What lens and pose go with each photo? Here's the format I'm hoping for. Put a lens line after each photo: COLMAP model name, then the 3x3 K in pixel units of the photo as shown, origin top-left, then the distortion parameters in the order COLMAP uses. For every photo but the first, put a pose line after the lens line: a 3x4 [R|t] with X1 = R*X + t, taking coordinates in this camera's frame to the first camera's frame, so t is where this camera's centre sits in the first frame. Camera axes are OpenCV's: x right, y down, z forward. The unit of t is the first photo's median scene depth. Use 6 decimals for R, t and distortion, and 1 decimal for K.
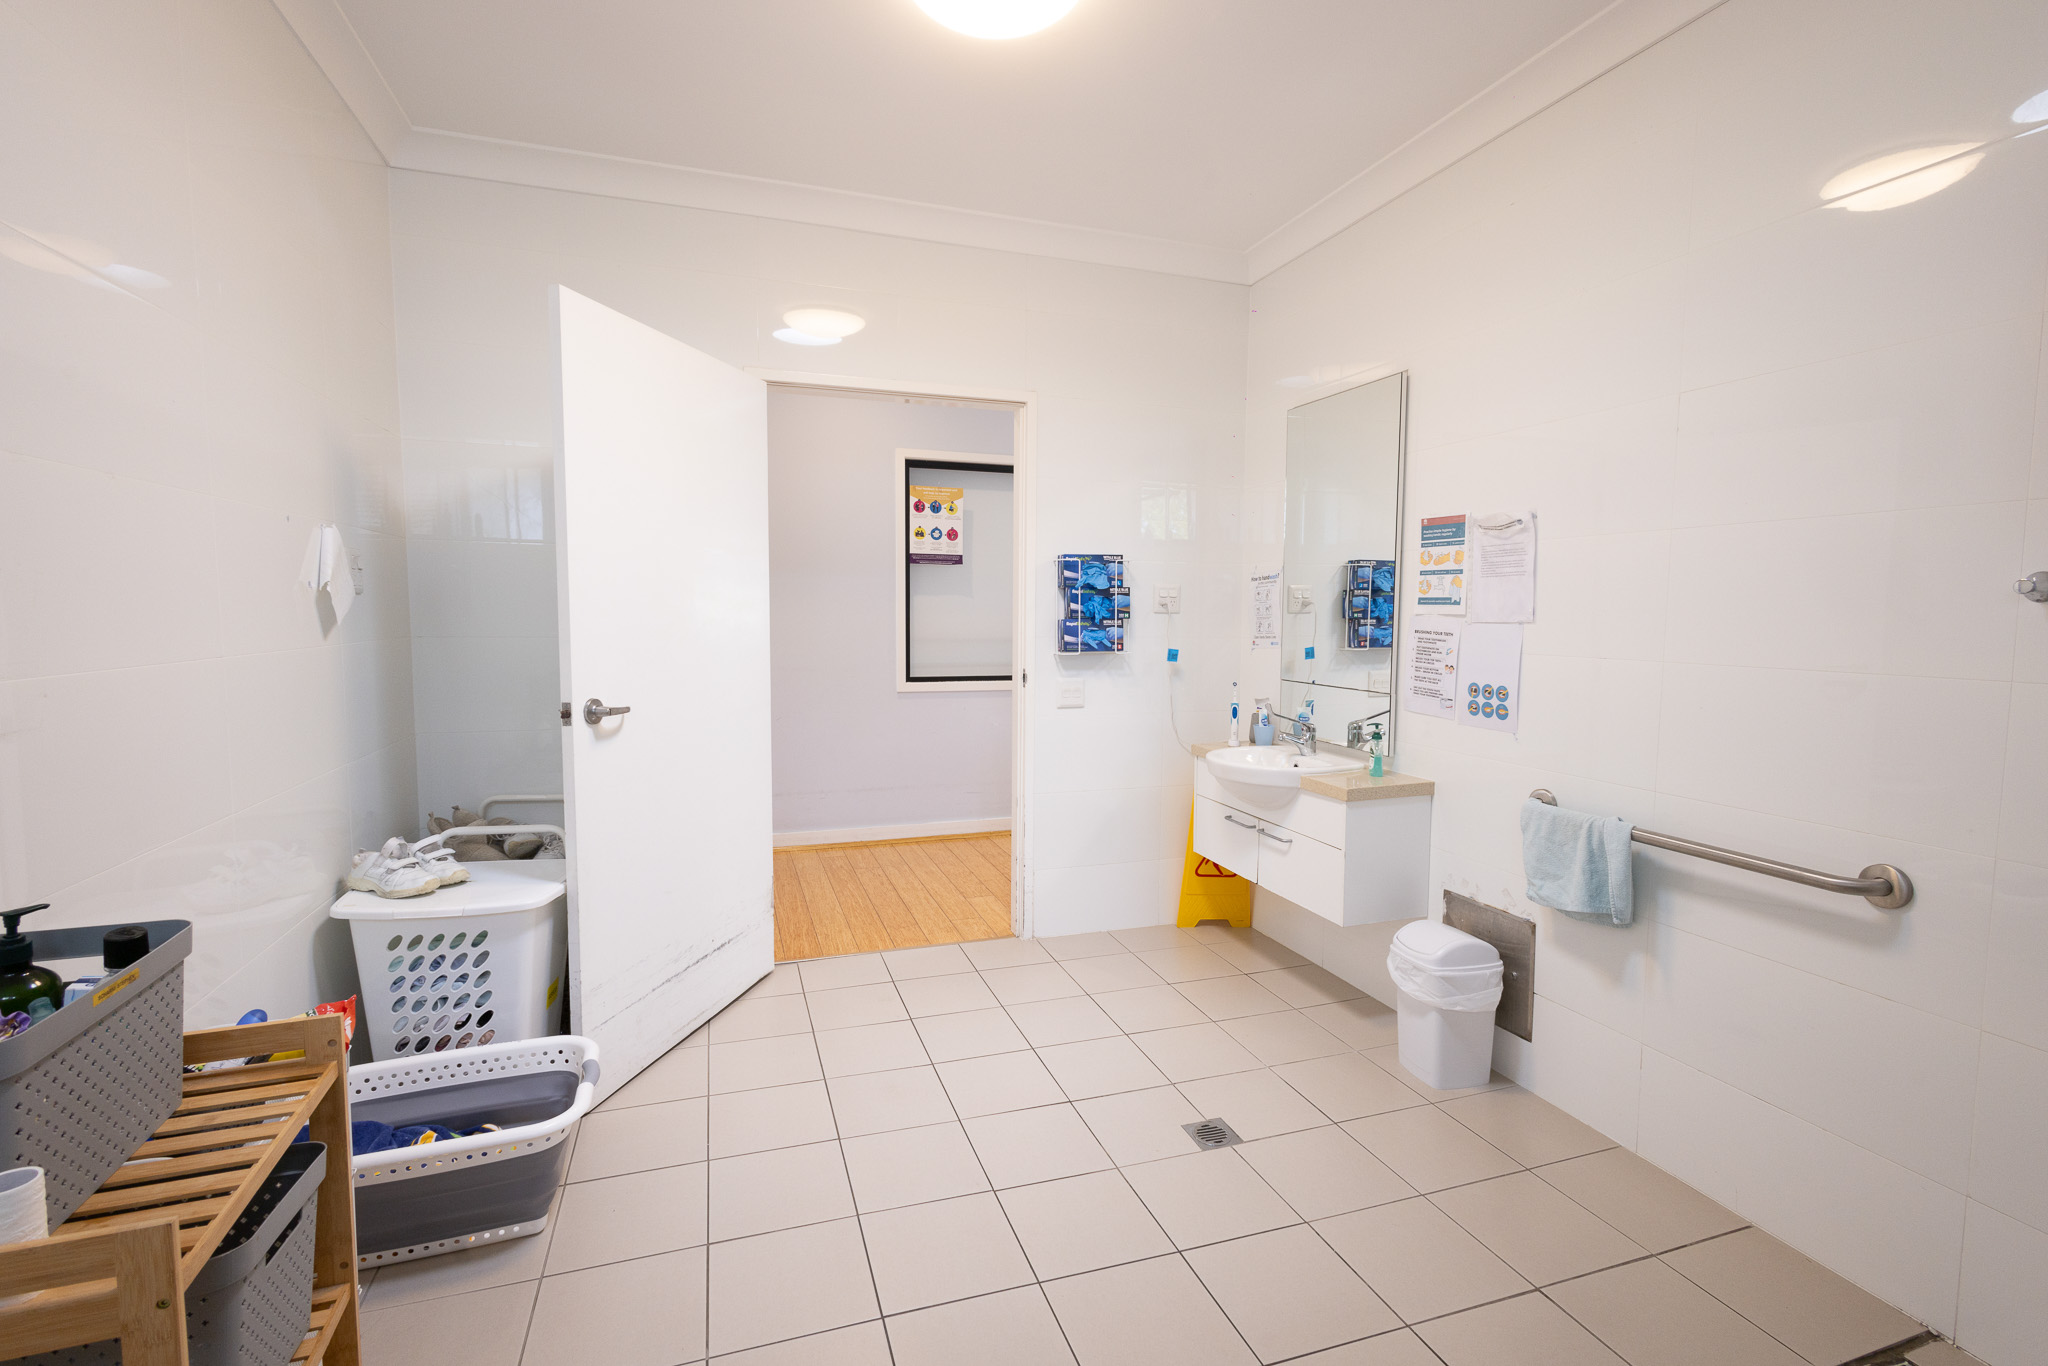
lens RADIAL K [[937.8, 0, 1024.7], [0, 937.8, 679.8], [0, 0, 1]] dist [0.011437, -0.004504]
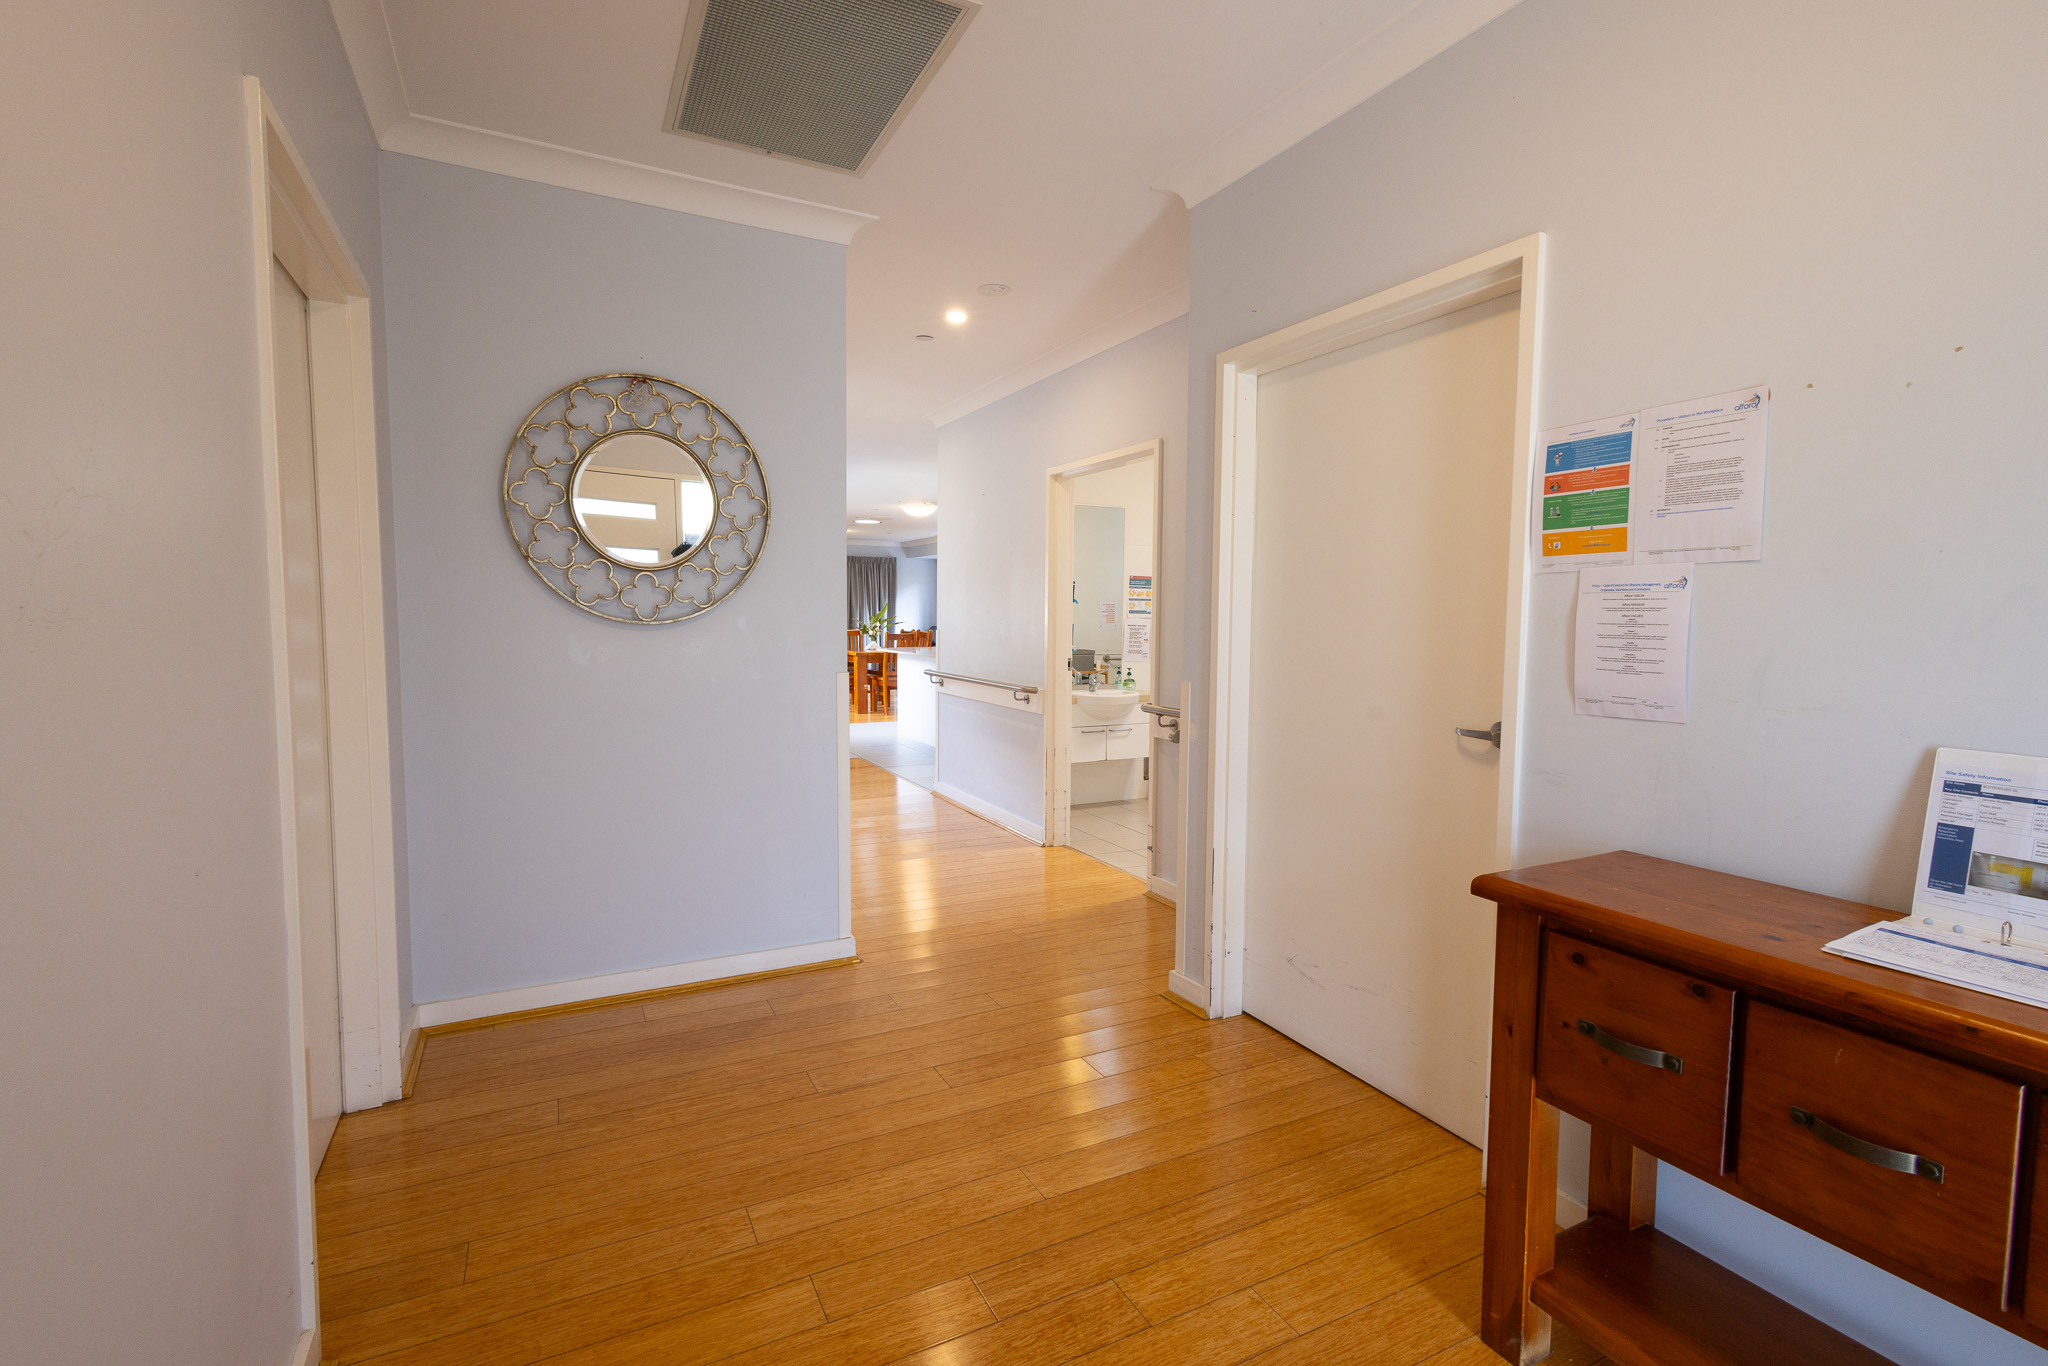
lens RADIAL K [[937.8, 0, 1026.0], [0, 937.8, 682.4], [0, 0, 1]] dist [0.011437, -0.004504]
pose [[-0.151262, -0.076671, 0.985516, -1.801135], [0.066139, 0.993968, 0.087480, -0.131346], [-0.986279, 0.078413, -0.145278, 1.618177]]
